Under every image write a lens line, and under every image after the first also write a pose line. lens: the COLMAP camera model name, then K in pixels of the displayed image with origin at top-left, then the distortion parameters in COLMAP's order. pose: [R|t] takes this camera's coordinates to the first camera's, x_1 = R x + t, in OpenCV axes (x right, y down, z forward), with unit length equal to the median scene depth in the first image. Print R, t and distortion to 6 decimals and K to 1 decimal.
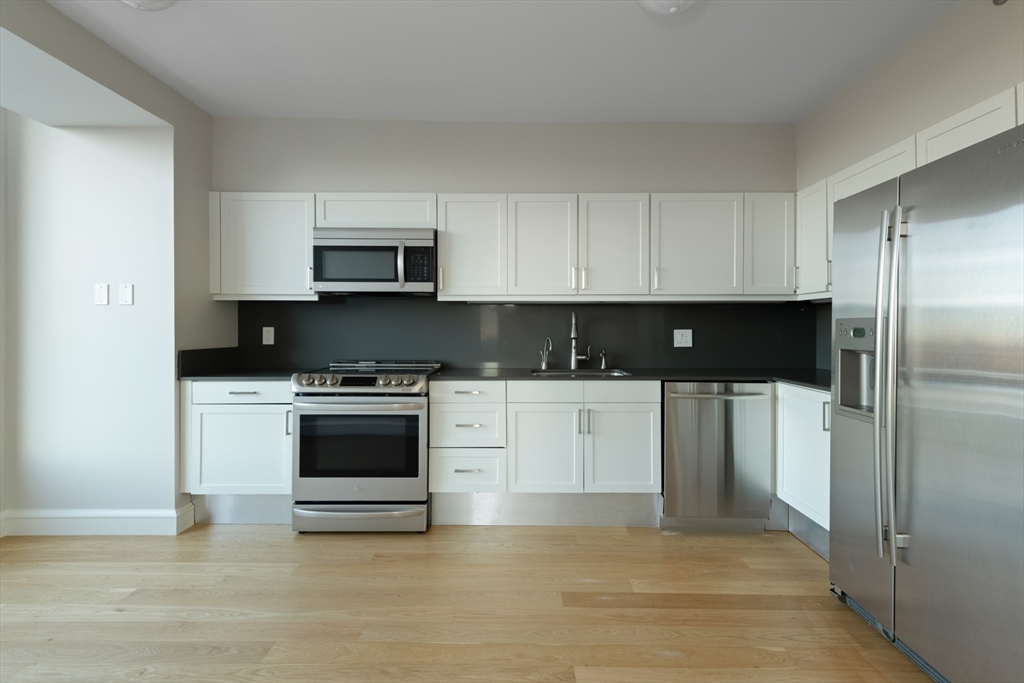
lens RADIAL K [[523.5, 0, 509.8], [0, 523.5, 324.8], [0, 0, 1]] dist [0.001272, -0.001972]
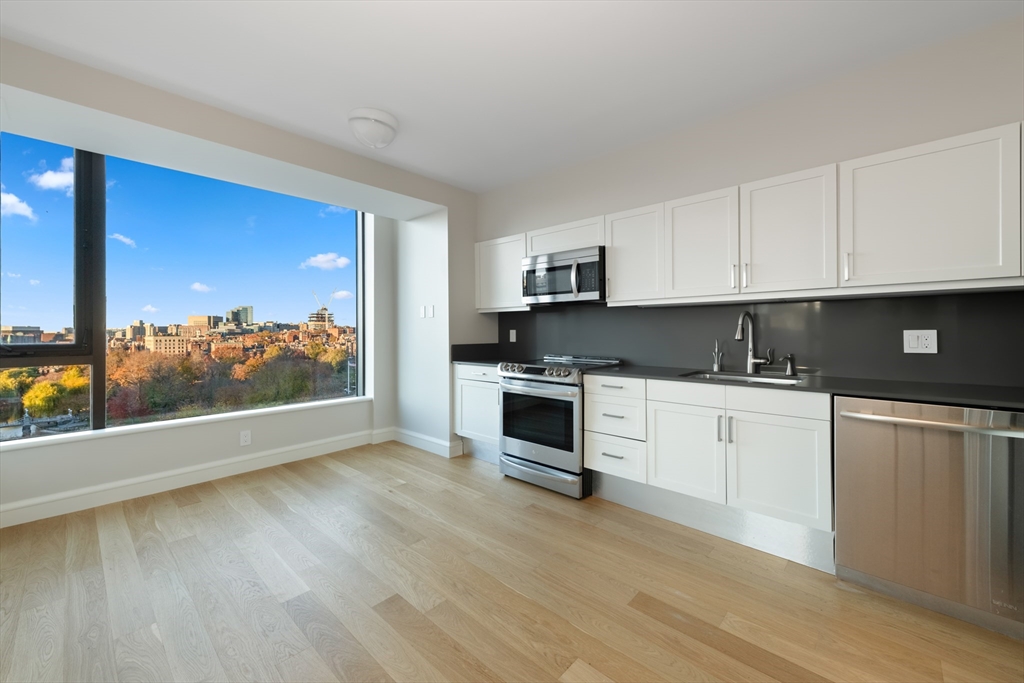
lens RADIAL K [[408.1, 0, 509.5], [0, 408.1, 327.8], [0, 0, 1]] dist [-0.002070, 0.000306]
pose [[0.728575, -0.008884, -0.684909, 0.362465], [0.009439, 0.999951, -0.002930, 0.002287], [0.684901, -0.004330, 0.728623, 0.204100]]
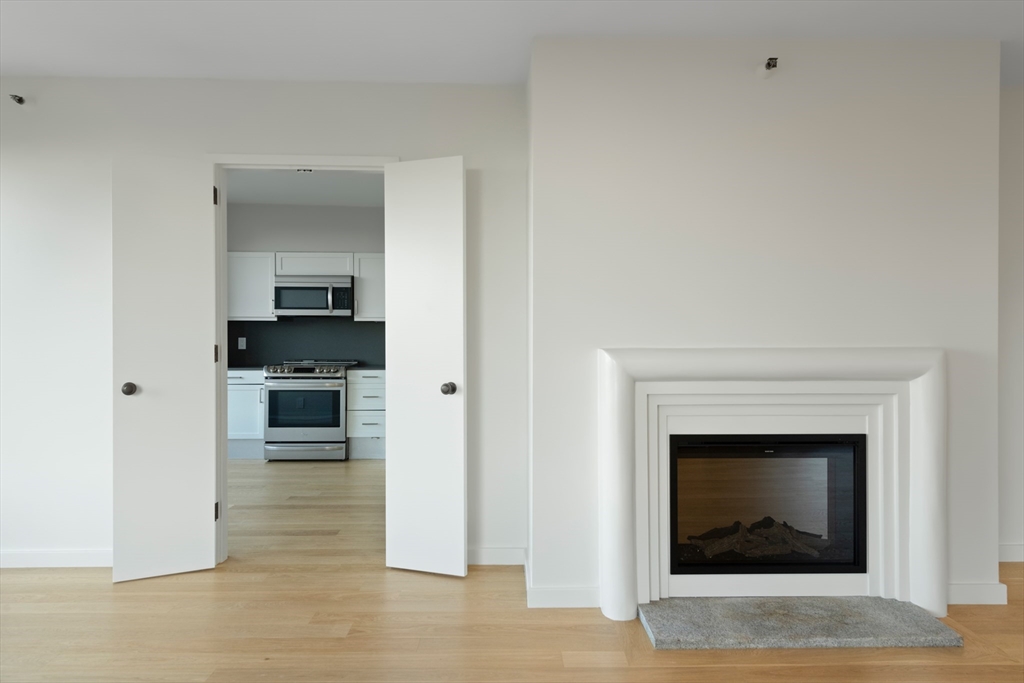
lens RADIAL K [[670.3, 0, 512.9], [0, 670.3, 338.5], [0, 0, 1]] dist [0.005400, 0.001426]
pose [[0.999463, -0.000090, 0.032757, 0.301481], [-0.000188, 0.999964, 0.008459, -0.011462], [-0.032756, -0.008461, 0.999428, -1.138359]]
